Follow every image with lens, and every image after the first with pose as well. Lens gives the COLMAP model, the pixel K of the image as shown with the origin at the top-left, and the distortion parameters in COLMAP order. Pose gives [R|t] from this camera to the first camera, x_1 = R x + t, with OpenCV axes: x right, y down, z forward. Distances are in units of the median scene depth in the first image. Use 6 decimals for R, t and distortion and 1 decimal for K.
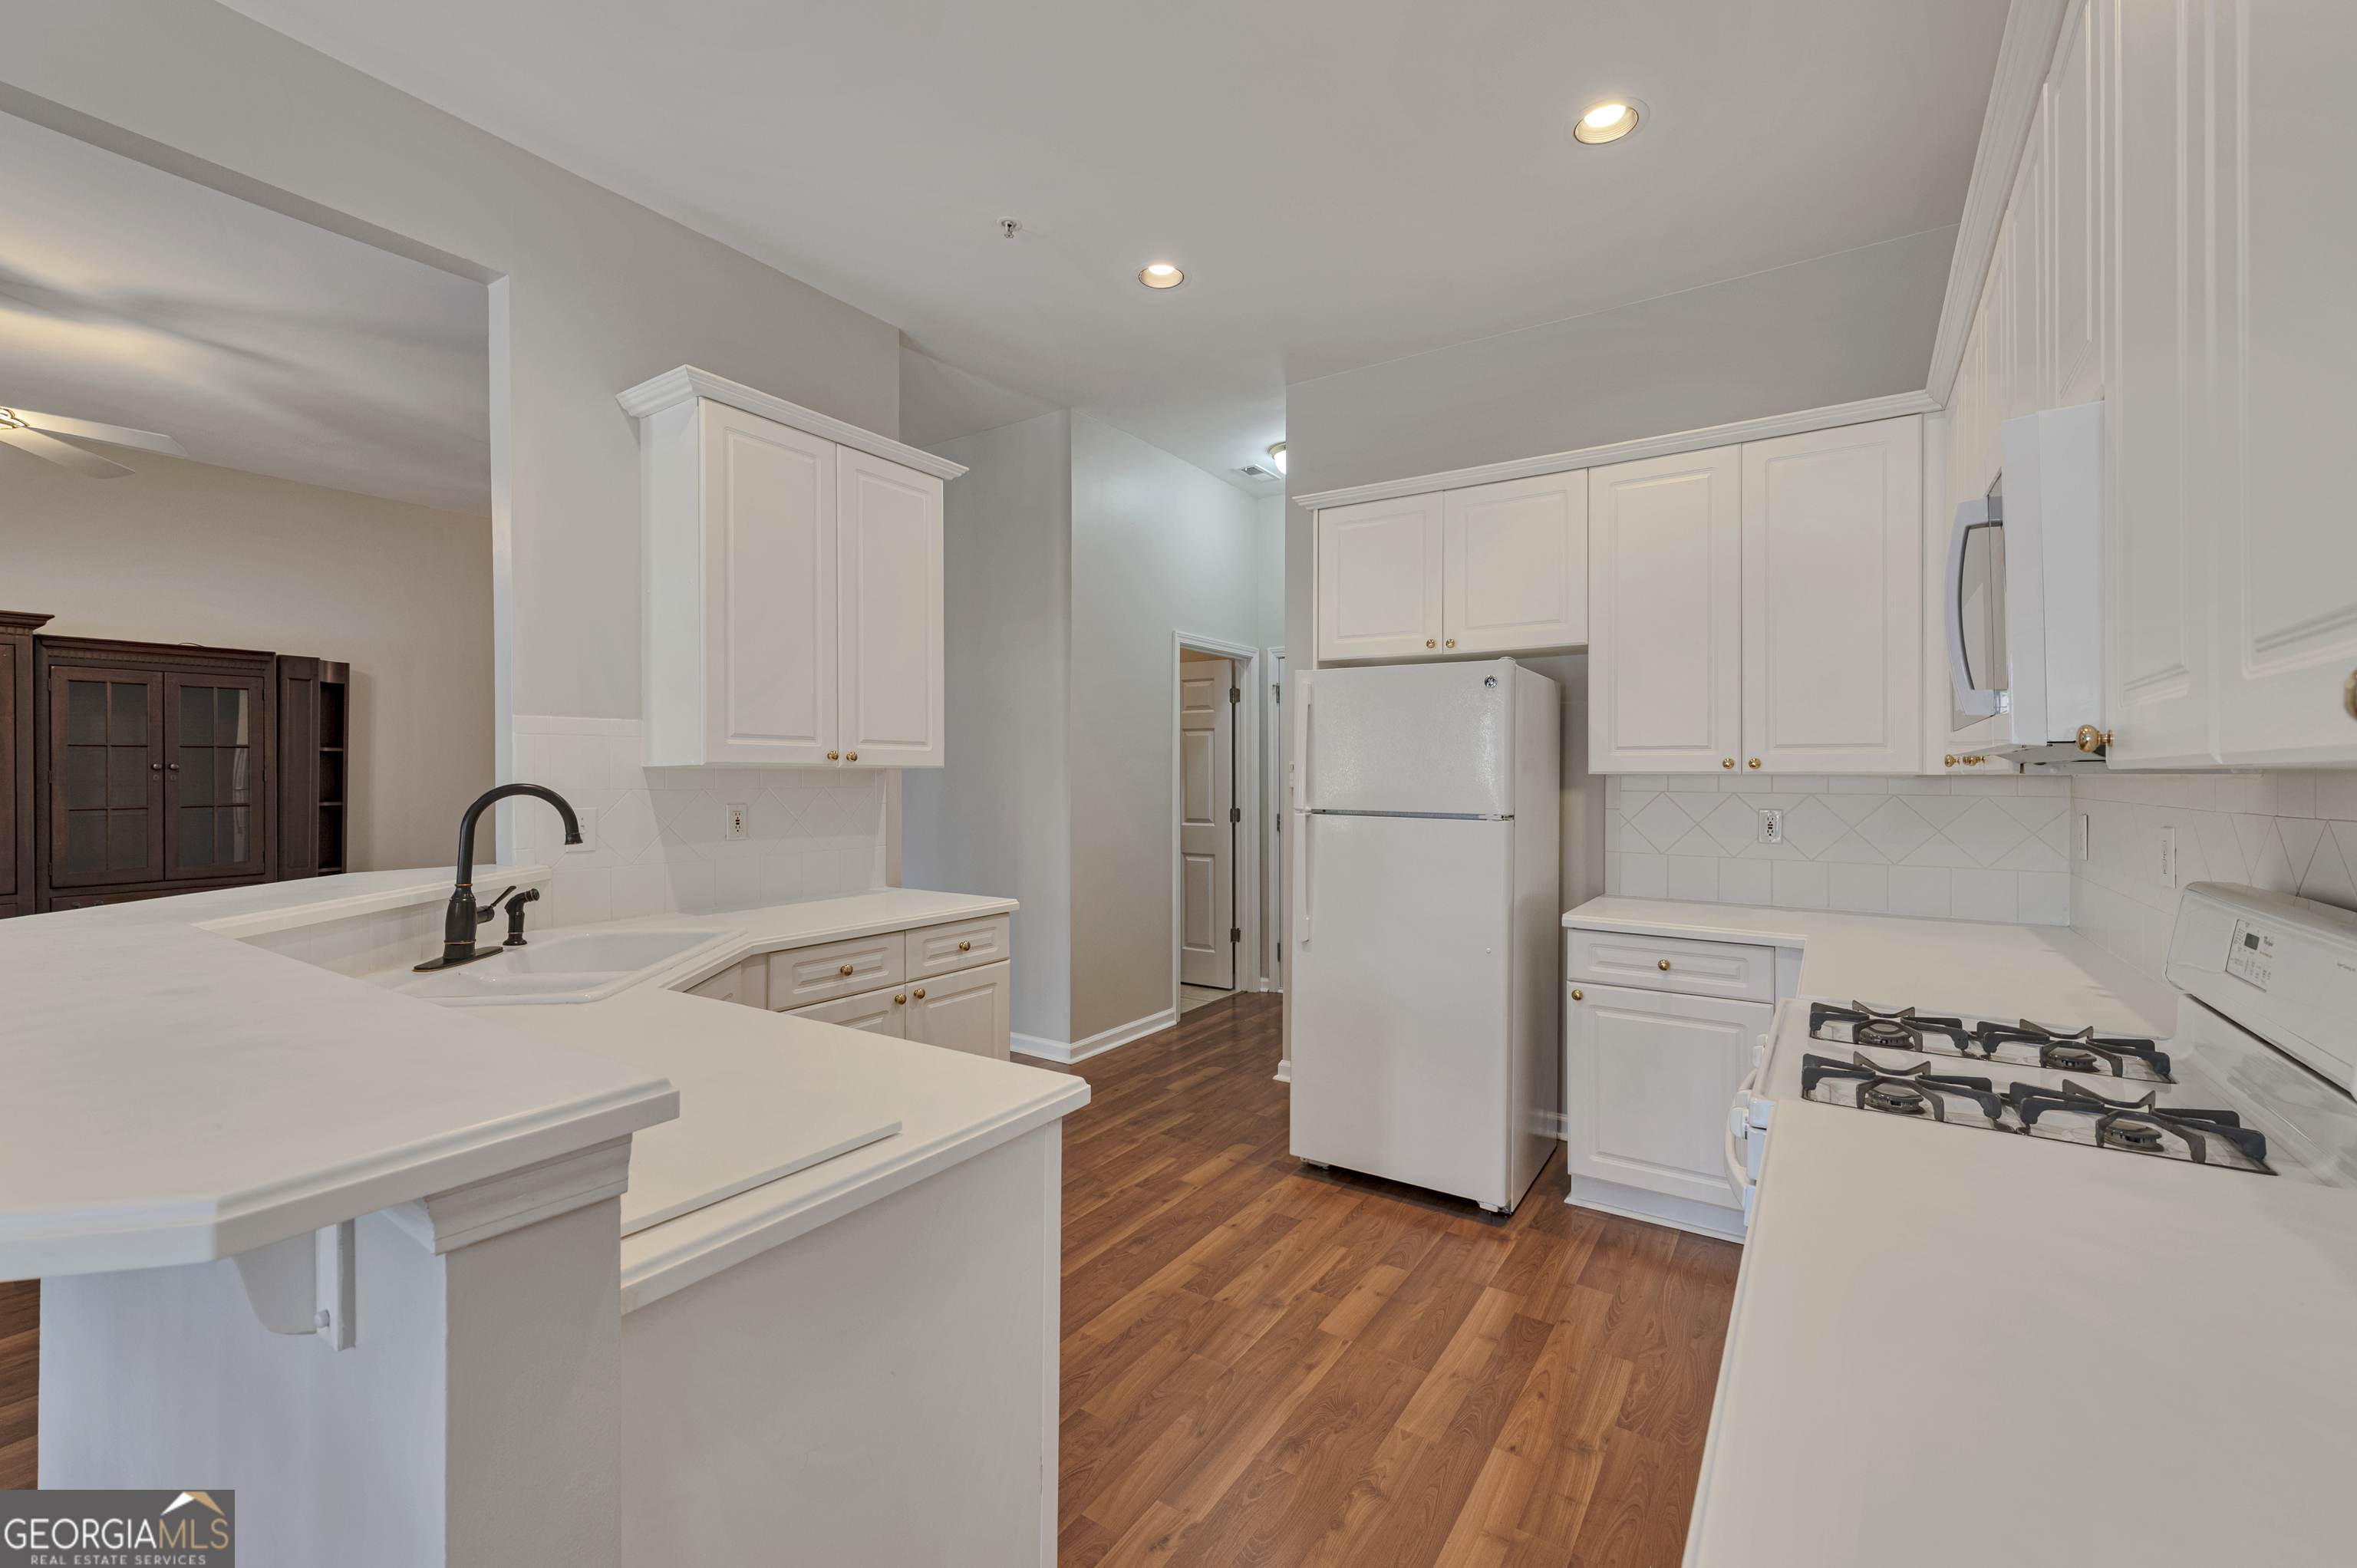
lens RADIAL K [[968.5, 0, 1154.8], [0, 968.5, 775.7], [0, 0, 1]] dist [0.002320, 0.000135]
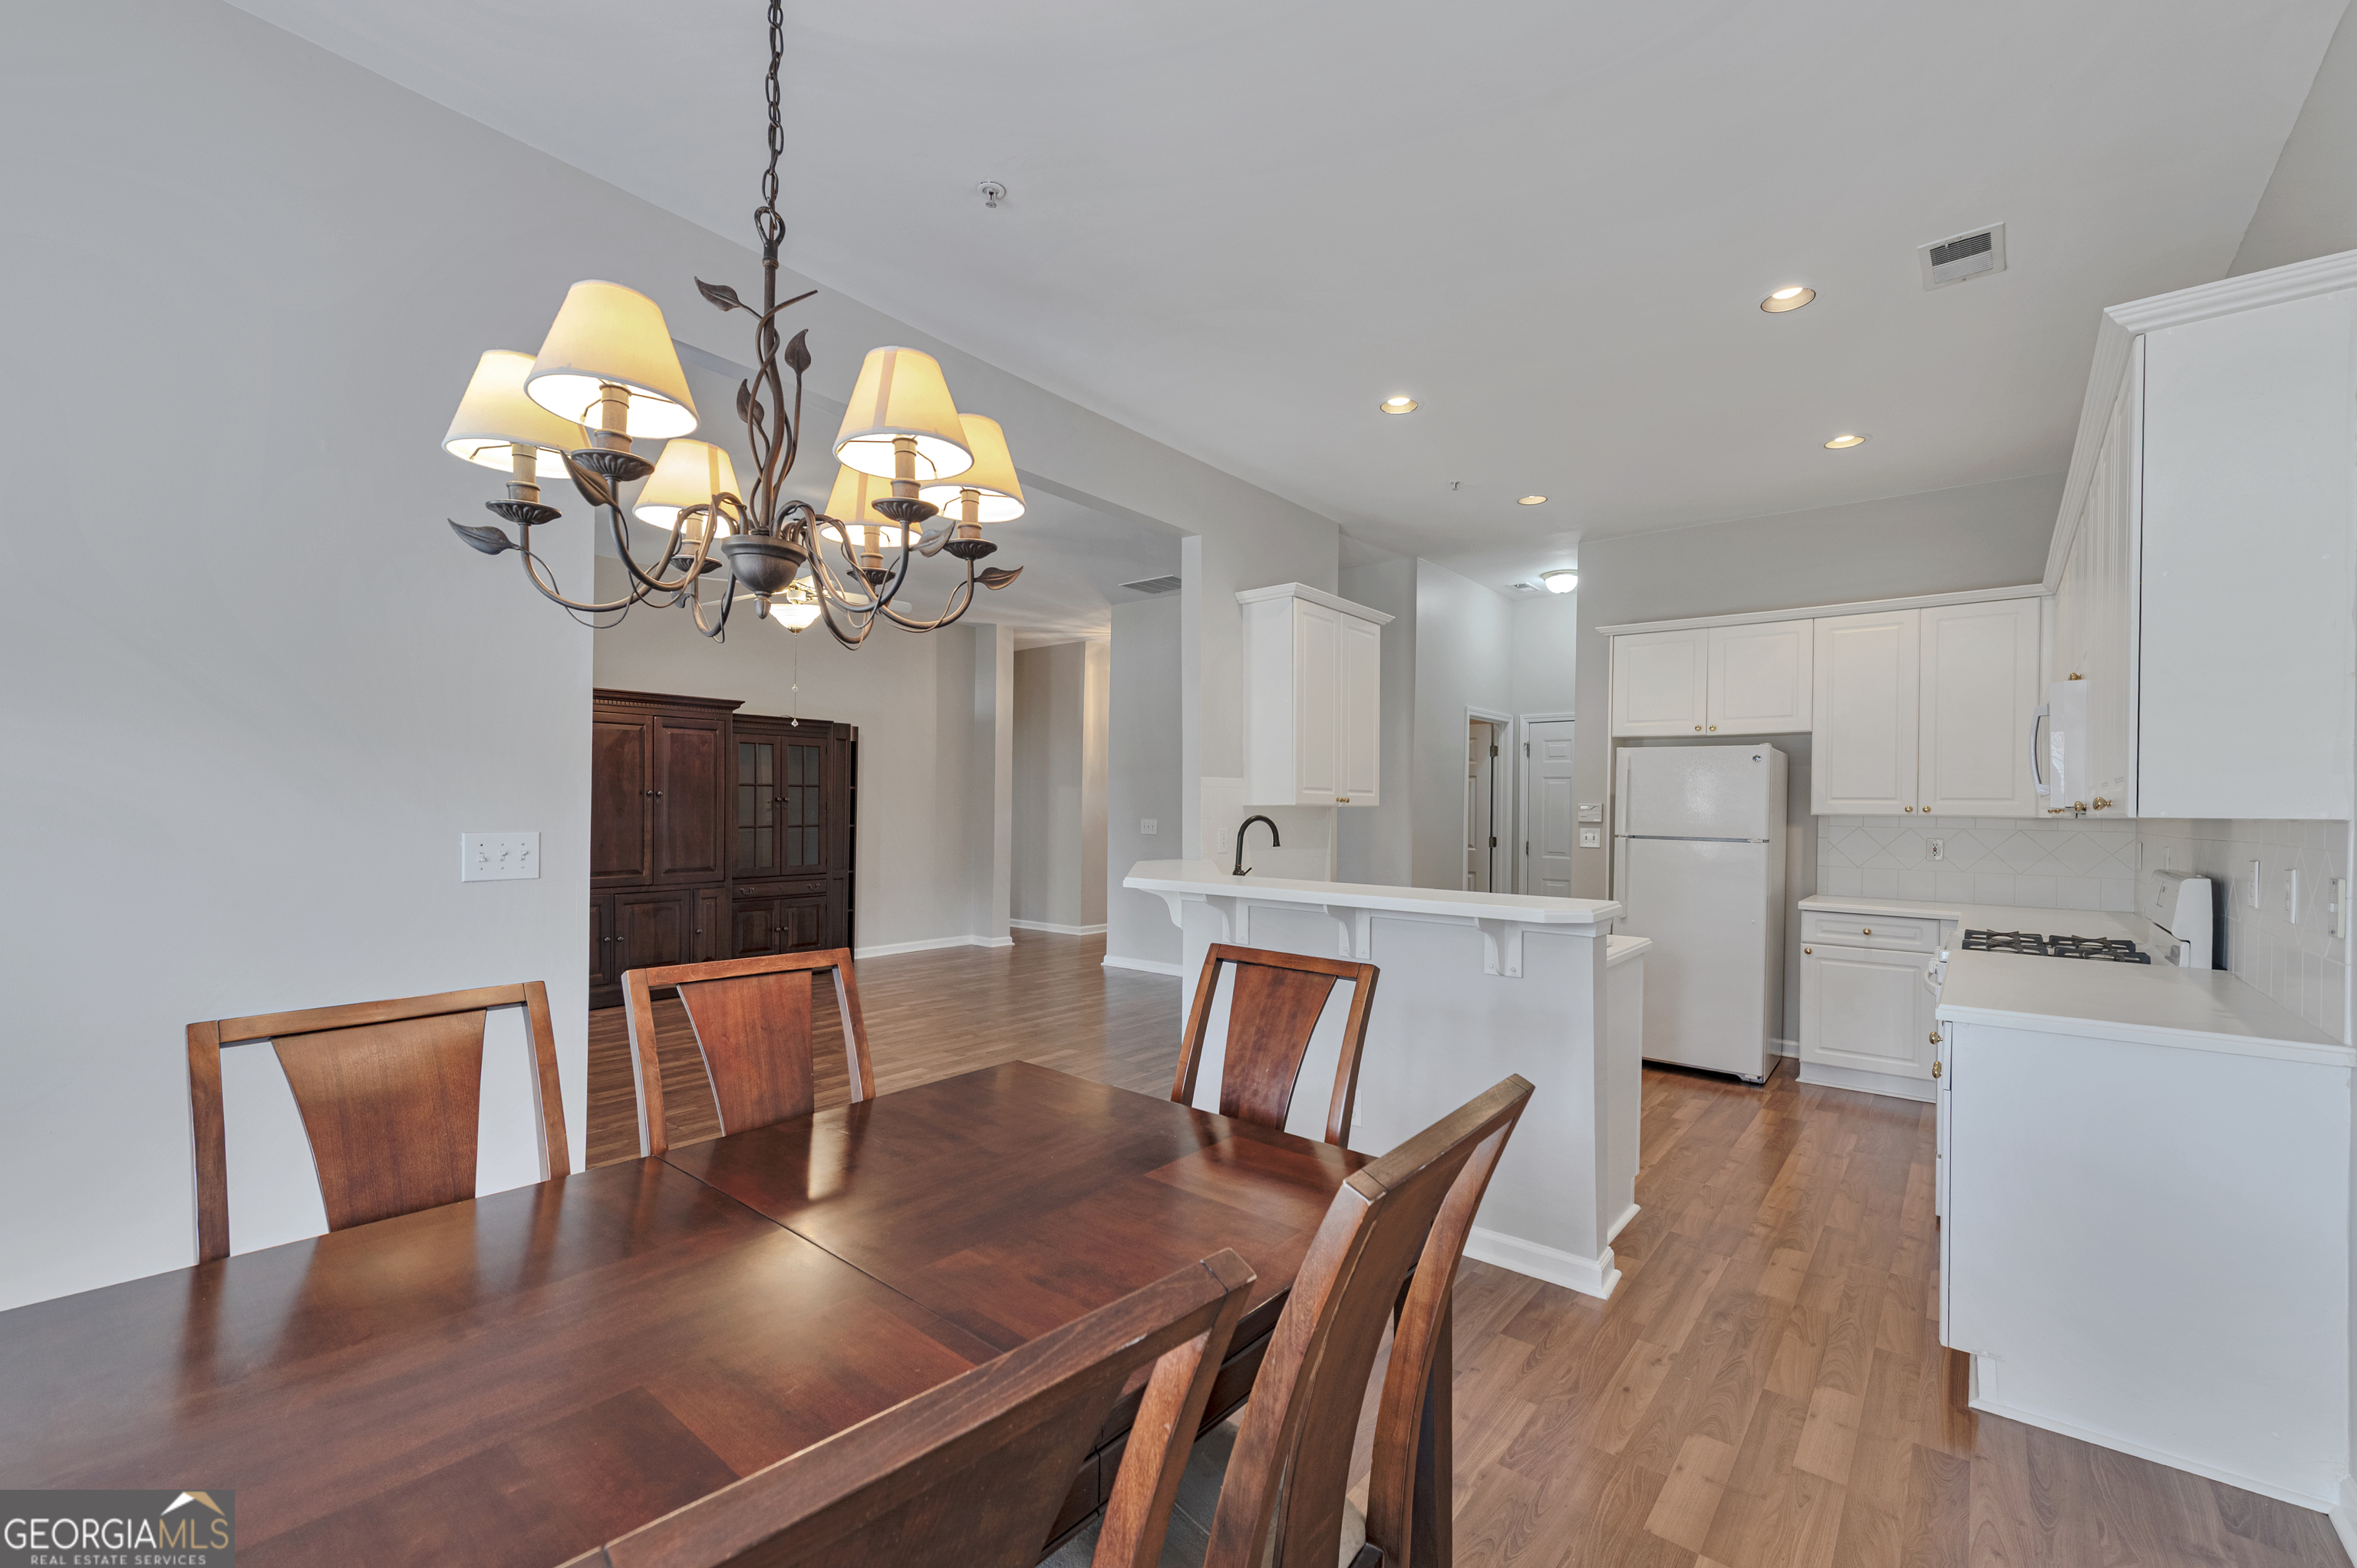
lens RADIAL K [[969.4, 0, 1155.8], [0, 969.4, 813.4], [0, 0, 1]] dist [-0.003498, -0.000148]
pose [[0.995297, 0.010404, -0.096312, -0.456189], [-0.009869, 0.999933, 0.006033, -0.002935], [0.096368, -0.005054, 0.995333, -0.657429]]
